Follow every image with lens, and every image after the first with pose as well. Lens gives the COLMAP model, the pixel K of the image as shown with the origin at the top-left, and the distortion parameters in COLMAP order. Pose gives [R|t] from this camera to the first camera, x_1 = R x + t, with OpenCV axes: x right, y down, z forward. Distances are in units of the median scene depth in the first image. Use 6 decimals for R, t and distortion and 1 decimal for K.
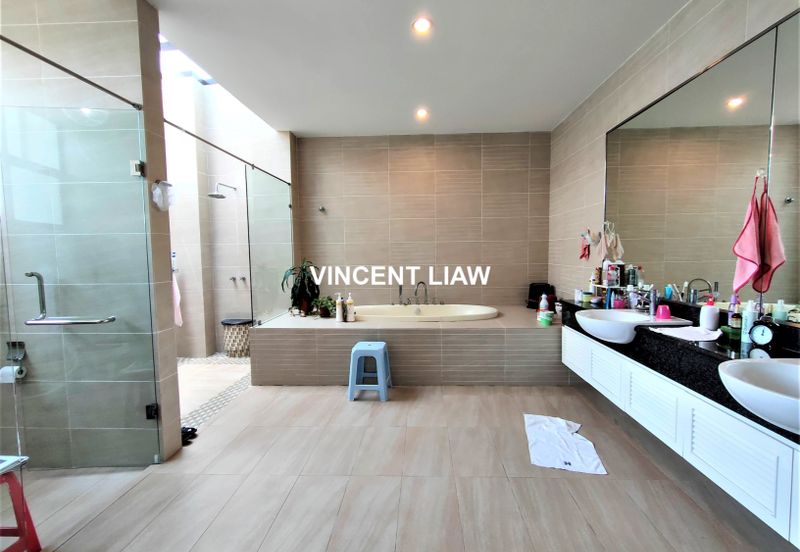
lens RADIAL K [[365.6, 0, 402.1], [0, 365.6, 275.7], [0, 0, 1]] dist [-0.000313, 0.000098]
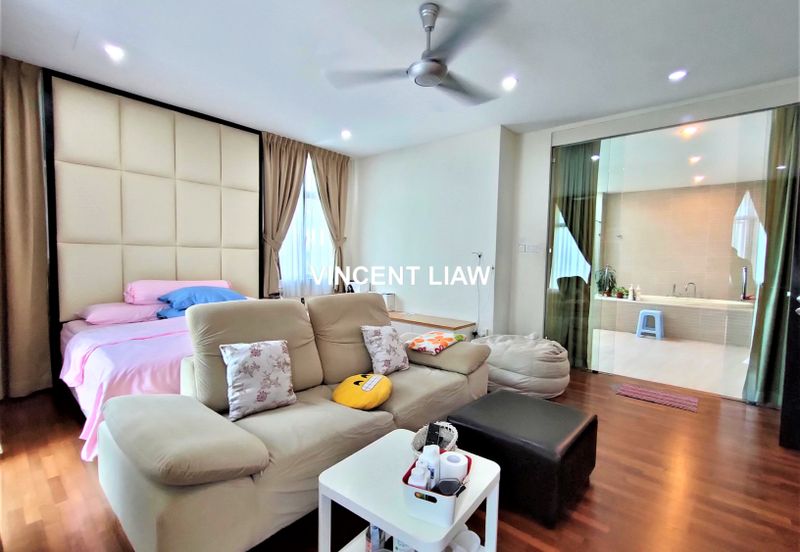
lens RADIAL K [[365.6, 0, 401.2], [0, 365.6, 277.7], [0, 0, 1]] dist [-0.000313, 0.000098]
pose [[0.787395, 0.054152, -0.614065, 0.040076], [-0.063378, 0.997967, 0.006740, 0.072714], [0.613182, 0.033611, 0.789226, -1.132681]]
